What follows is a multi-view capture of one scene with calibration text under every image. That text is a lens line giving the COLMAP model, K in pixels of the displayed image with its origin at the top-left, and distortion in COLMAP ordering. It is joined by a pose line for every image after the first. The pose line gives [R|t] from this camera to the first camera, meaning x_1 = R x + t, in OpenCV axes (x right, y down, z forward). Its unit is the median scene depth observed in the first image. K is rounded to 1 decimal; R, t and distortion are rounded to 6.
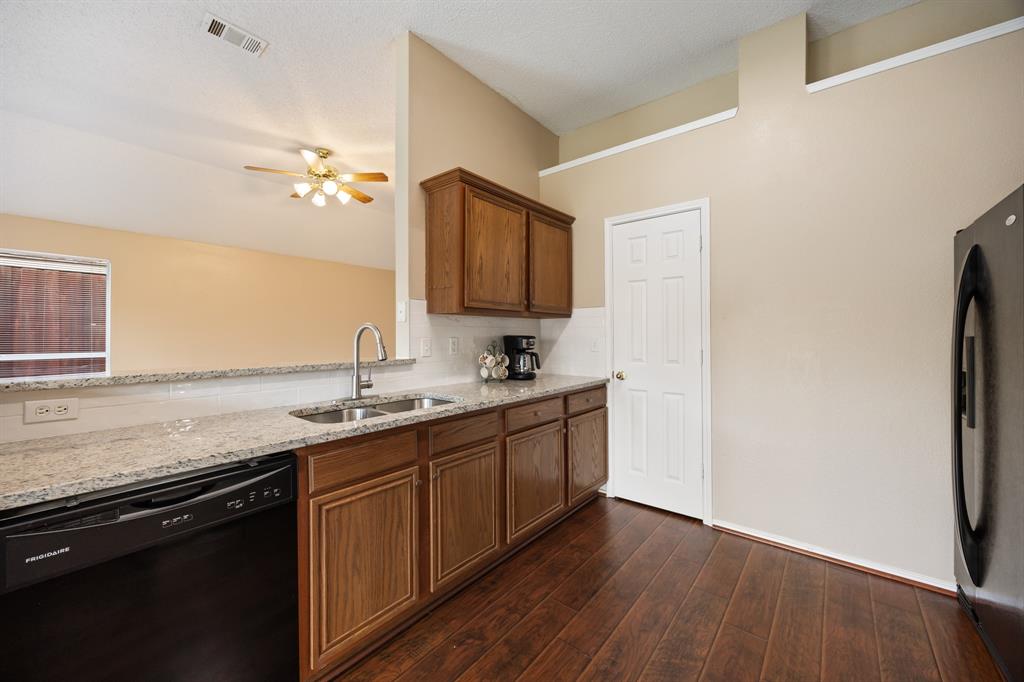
lens RADIAL K [[391.1, 0, 512.0], [0, 391.1, 335.5], [0, 0, 1]] dist [-0.002175, -0.000229]
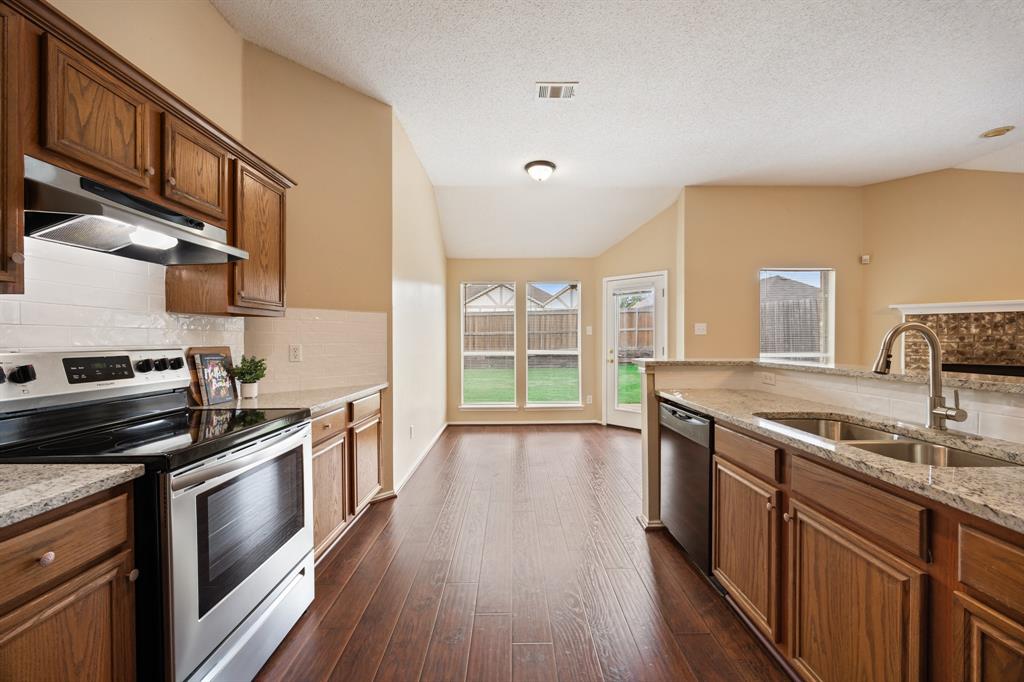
lens RADIAL K [[390.3, 0, 512.0], [0, 390.3, 341.0], [0, 0, 1]] dist [-0.000075, 0.000096]
pose [[-0.768609, 0.007220, -0.639678, 0.536216], [0.003611, 0.999969, 0.006948, -0.003665], [0.639708, 0.003030, -0.768612, 0.903933]]
